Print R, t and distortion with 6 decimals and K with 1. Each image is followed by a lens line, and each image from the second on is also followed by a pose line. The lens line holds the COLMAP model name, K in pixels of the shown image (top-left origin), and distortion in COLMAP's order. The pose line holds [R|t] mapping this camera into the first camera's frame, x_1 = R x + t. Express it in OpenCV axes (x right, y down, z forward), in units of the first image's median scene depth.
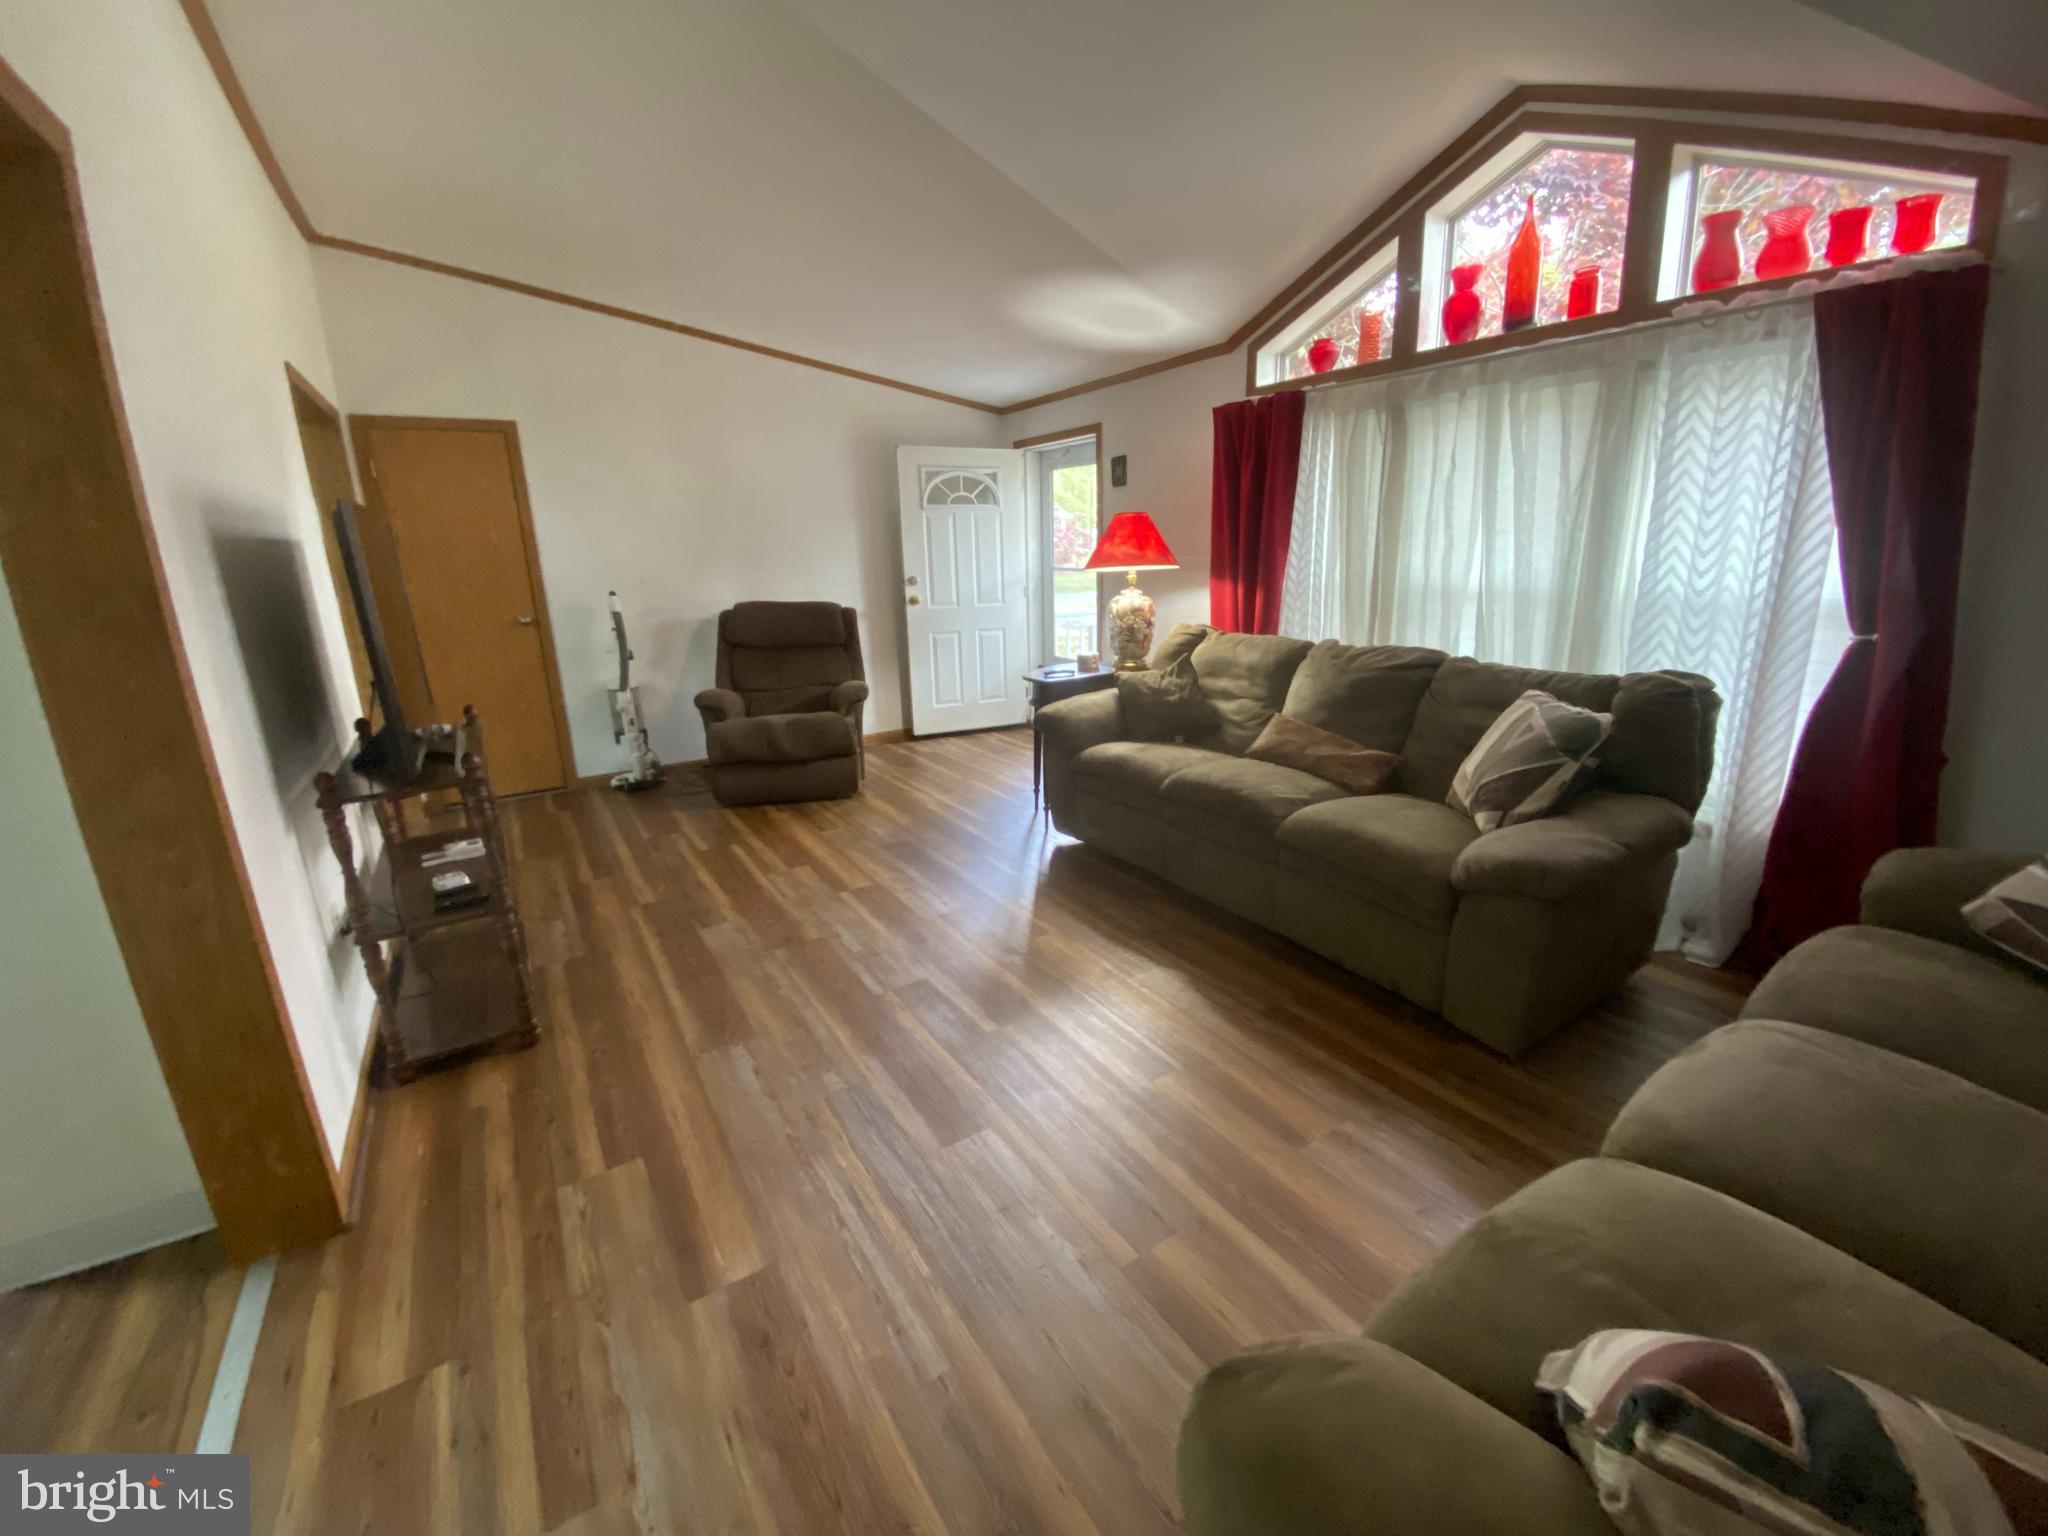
lens RADIAL K [[825.7, 0, 1026.6], [0, 825.7, 770.3], [0, 0, 1]] dist [0.034702, -0.029987]
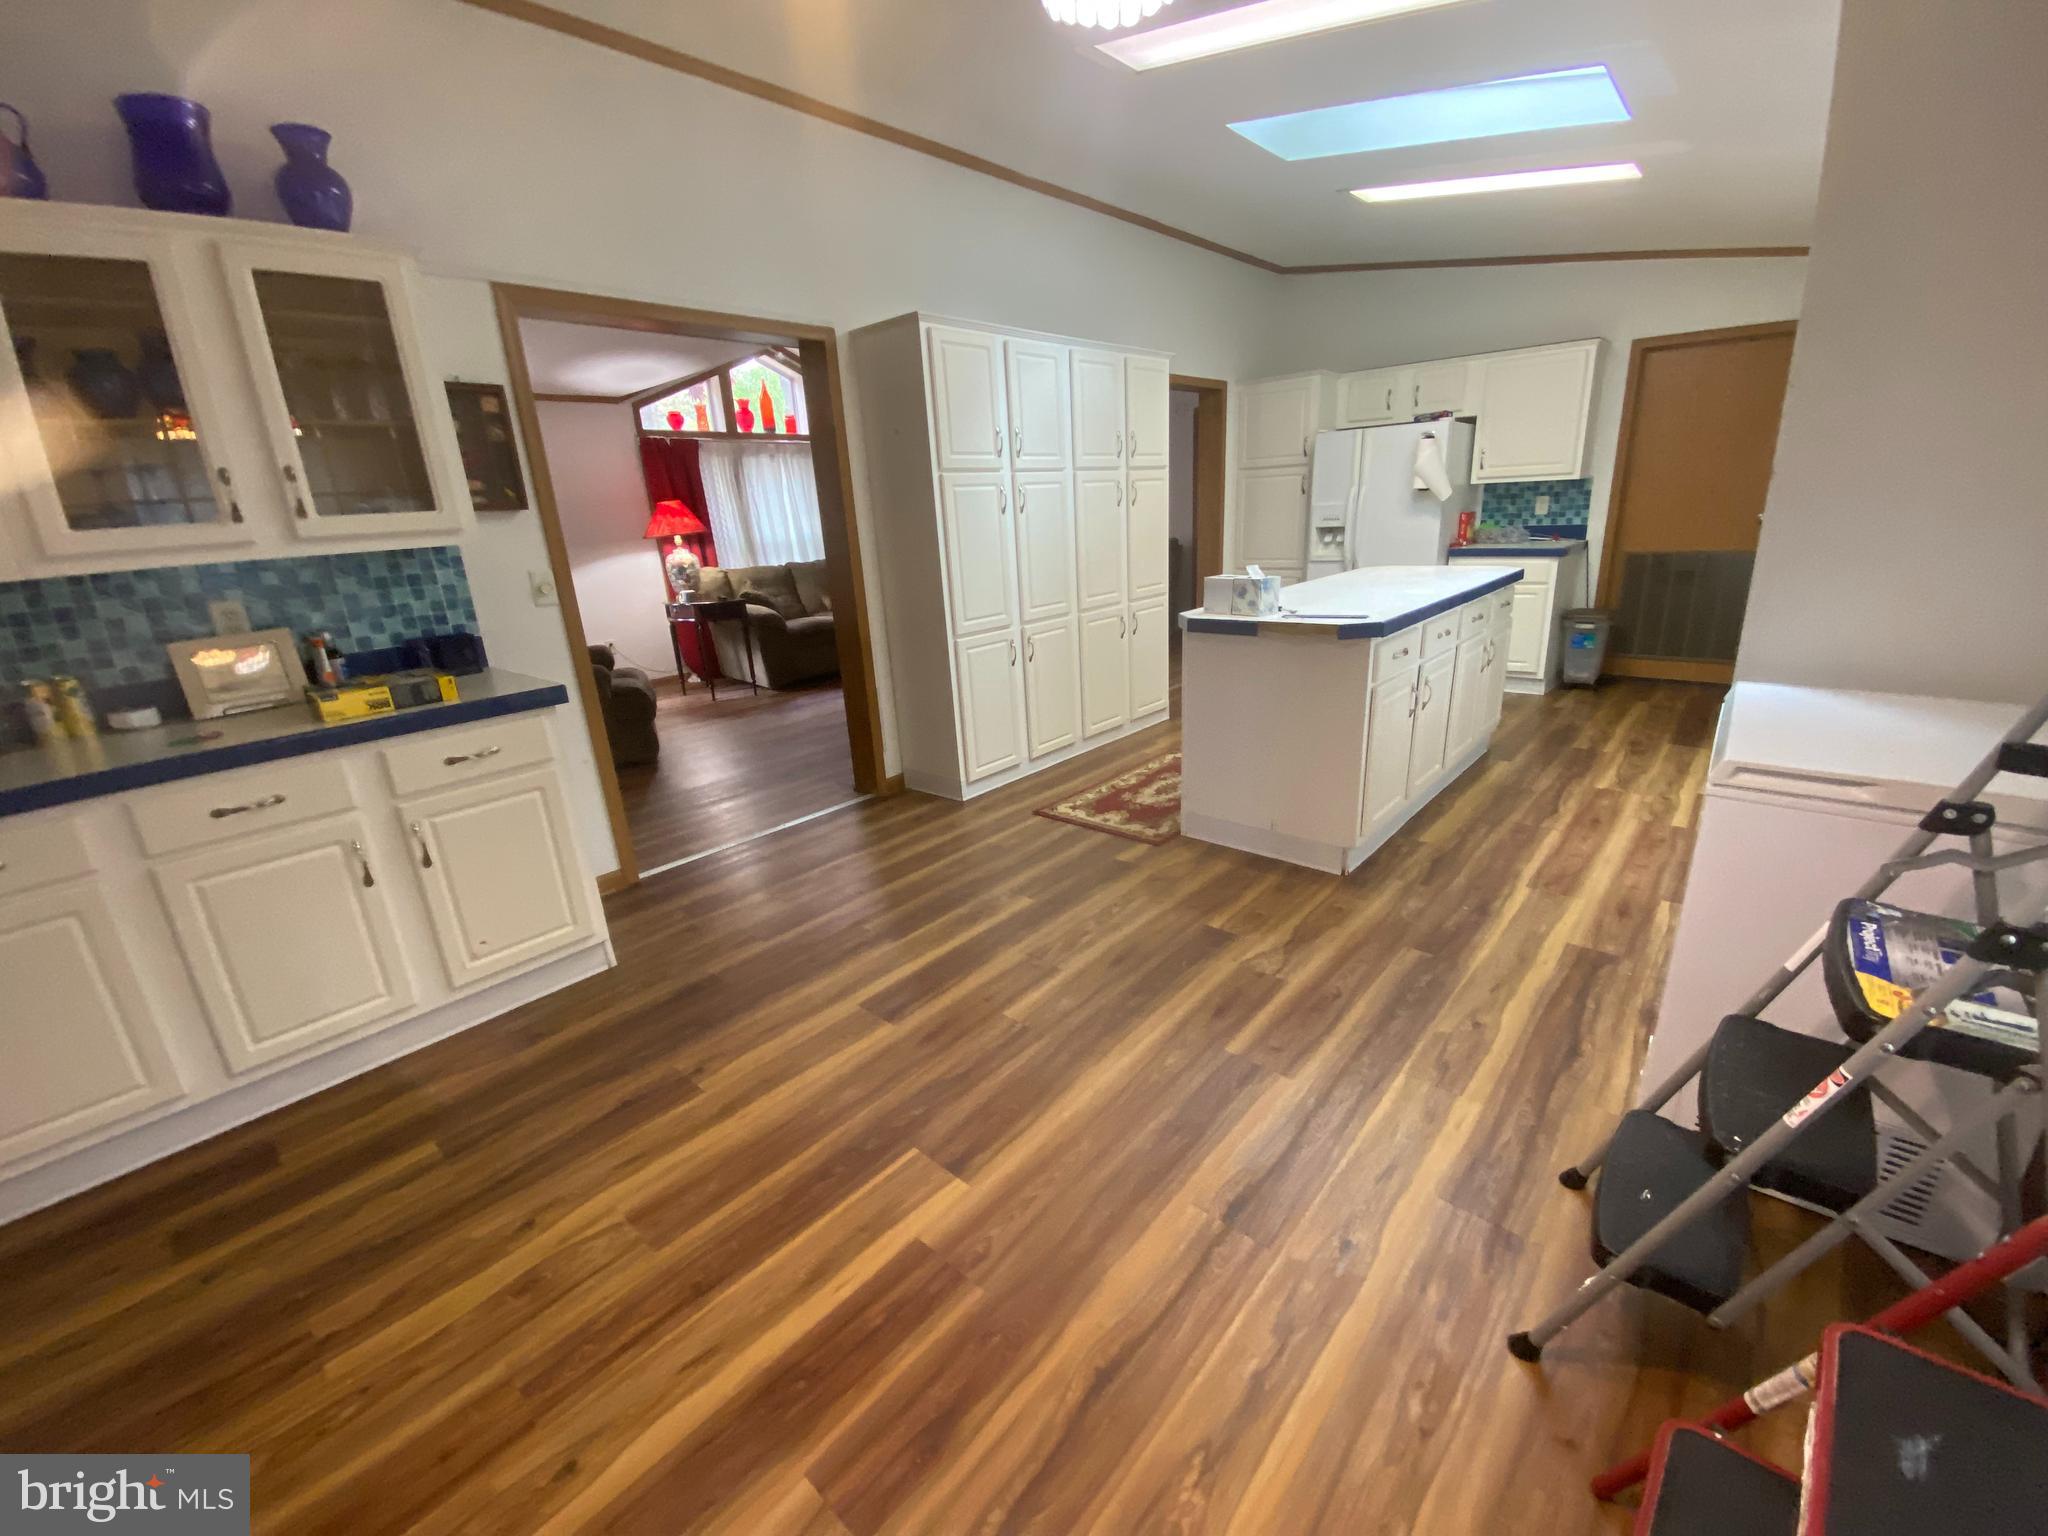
lens RADIAL K [[825.7, 0, 1026.6], [0, 825.7, 770.3], [0, 0, 1]] dist [0.034702, -0.029987]
pose [[-0.281201, -0.252448, 0.925849, -1.918966], [0.313226, 0.887796, 0.337206, -0.205817], [-0.907092, 0.384823, -0.170576, 0.992092]]
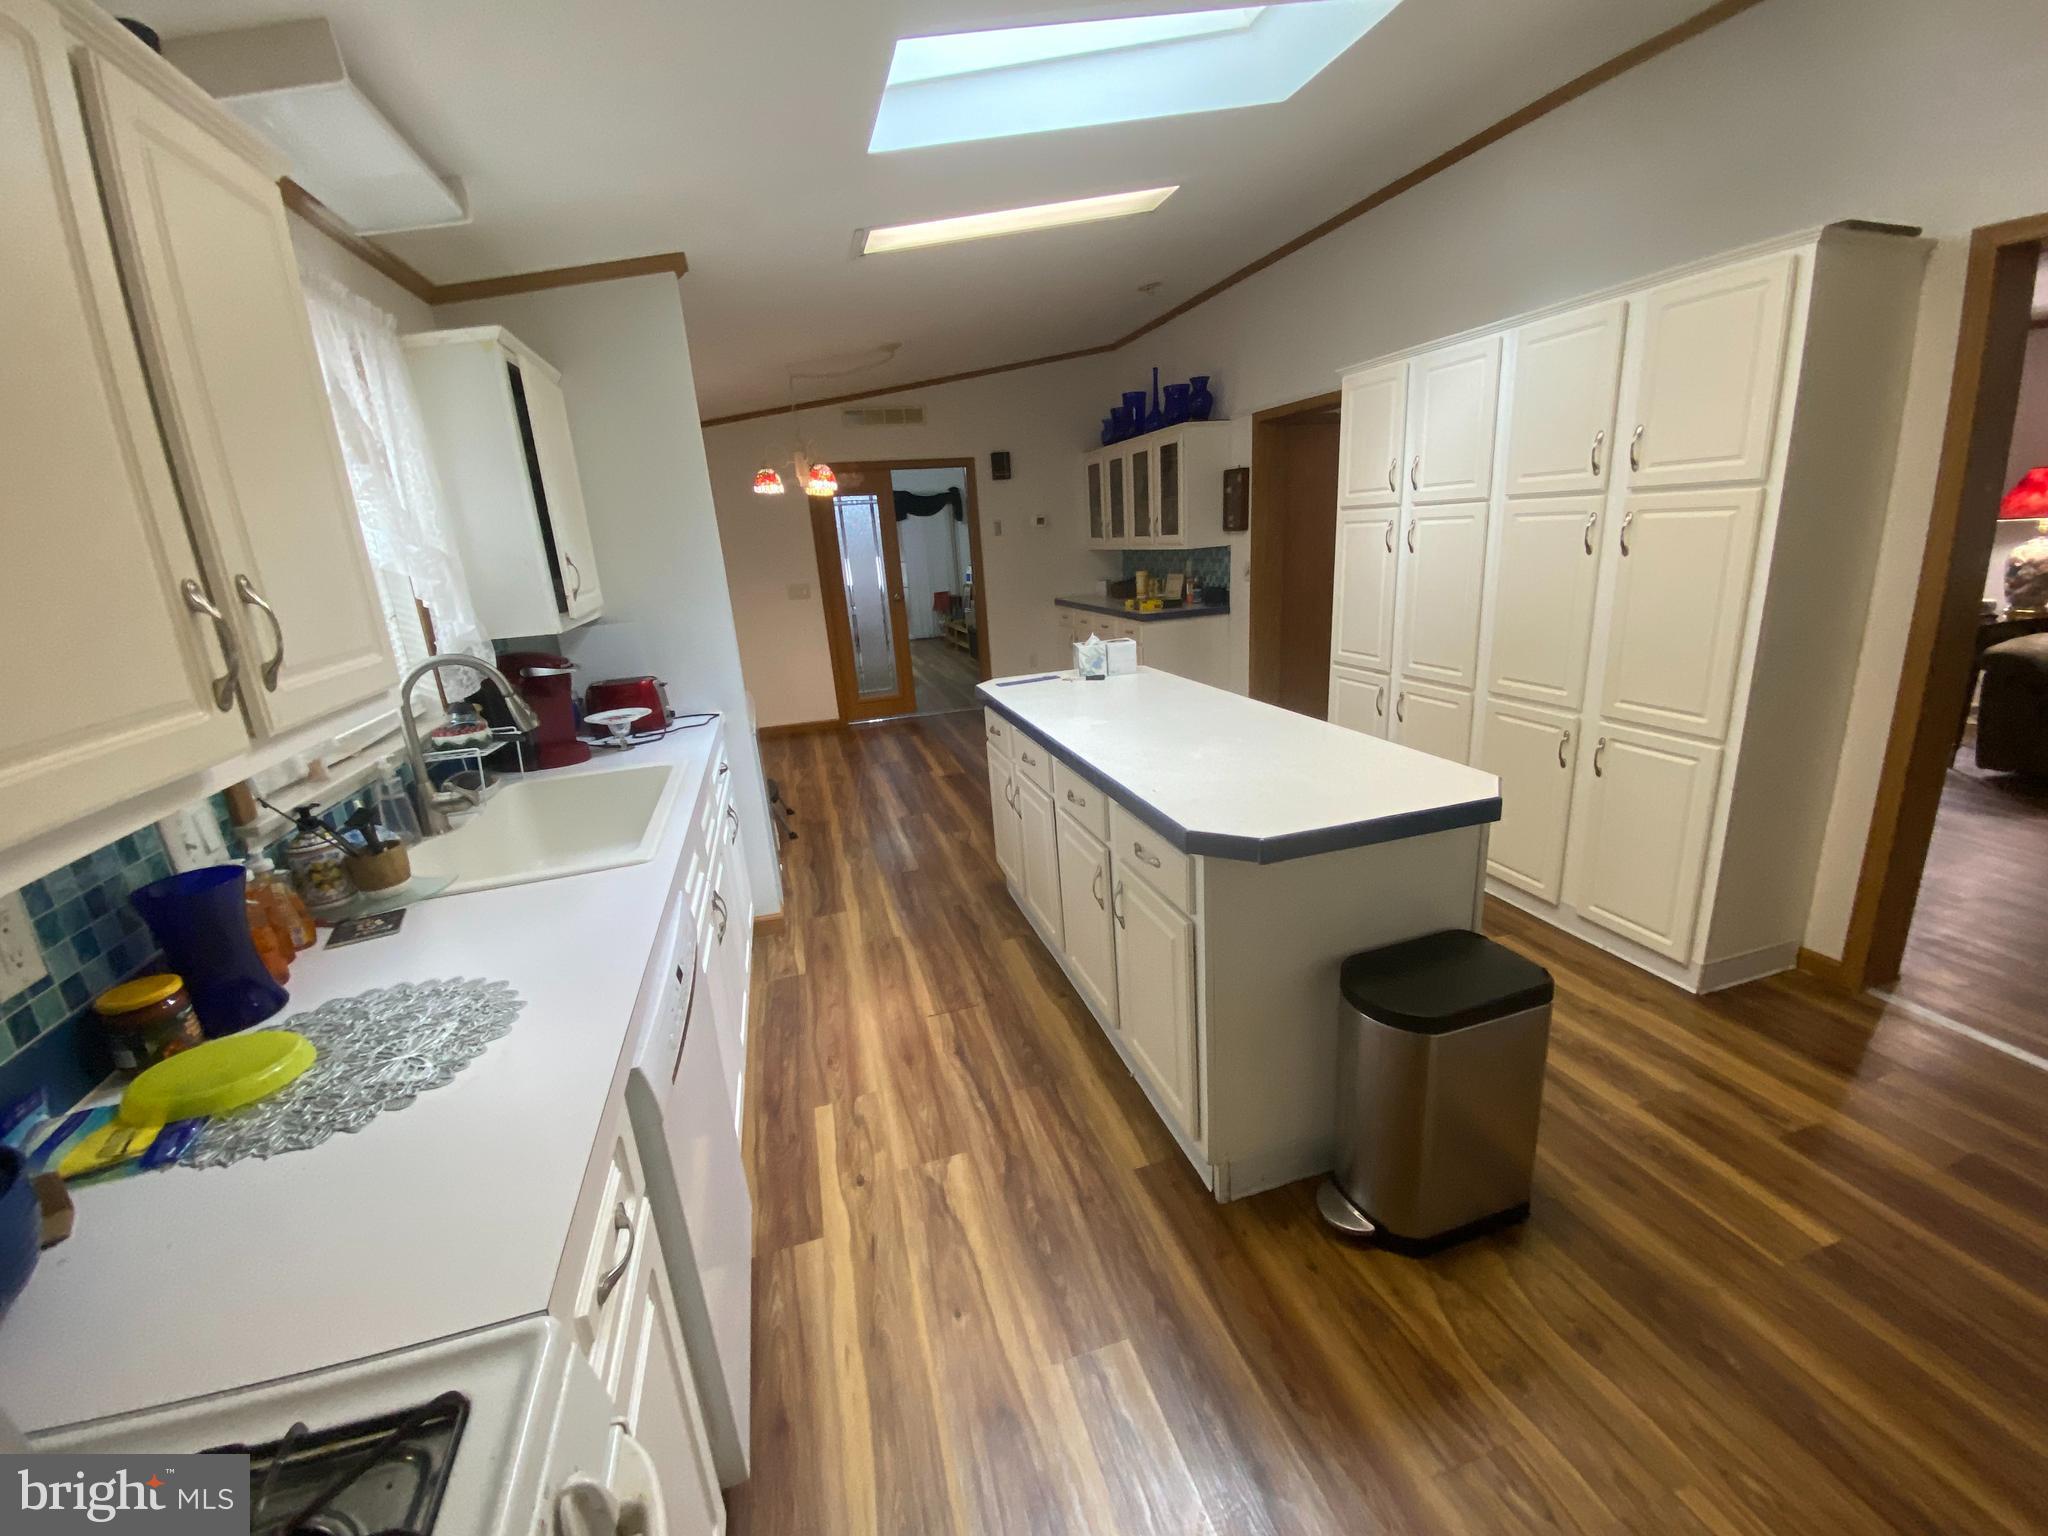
lens RADIAL K [[825.7, 0, 1026.6], [0, 825.7, 770.3], [0, 0, 1]] dist [0.034702, -0.029987]
pose [[0.961878, 0.045367, -0.269690, -0.963414], [-0.039595, 0.998856, 0.026806, 0.103279], [0.270598, -0.015106, 0.962574, -0.378927]]
